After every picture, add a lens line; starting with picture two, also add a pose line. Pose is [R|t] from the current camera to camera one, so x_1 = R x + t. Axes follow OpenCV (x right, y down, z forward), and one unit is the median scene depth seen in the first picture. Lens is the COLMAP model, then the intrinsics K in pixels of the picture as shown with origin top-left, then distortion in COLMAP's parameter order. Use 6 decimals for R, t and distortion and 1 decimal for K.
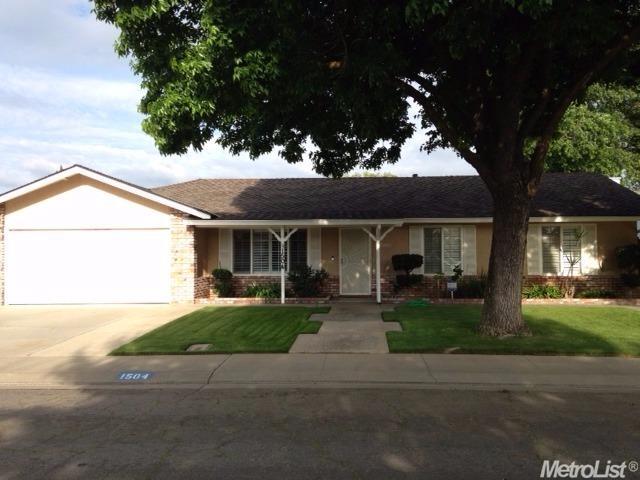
lens RADIAL K [[573.2, 0, 320.0], [0, 573.2, 240.0], [0, 0, 1]] dist [0.104493, -0.005938]
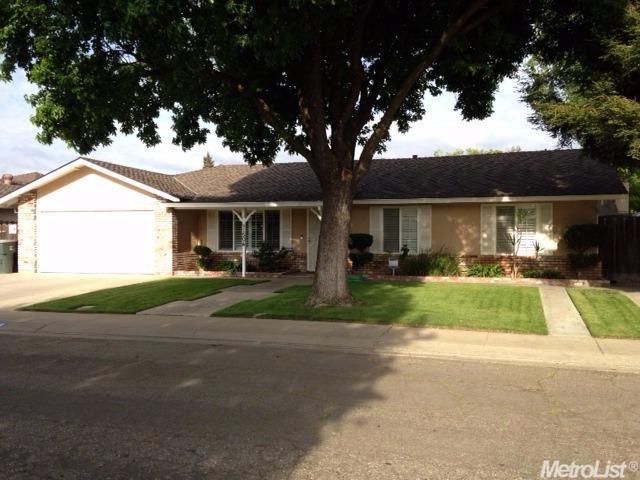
lens RADIAL K [[573.2, 0, 320.0], [0, 573.2, 240.0], [0, 0, 1]] dist [0.104493, -0.005938]
pose [[0.970286, 0.007845, -0.241833, 0.338302], [0.000695, 0.999380, 0.035208, -0.000819], [0.241959, -0.034330, 0.969679, -0.046092]]
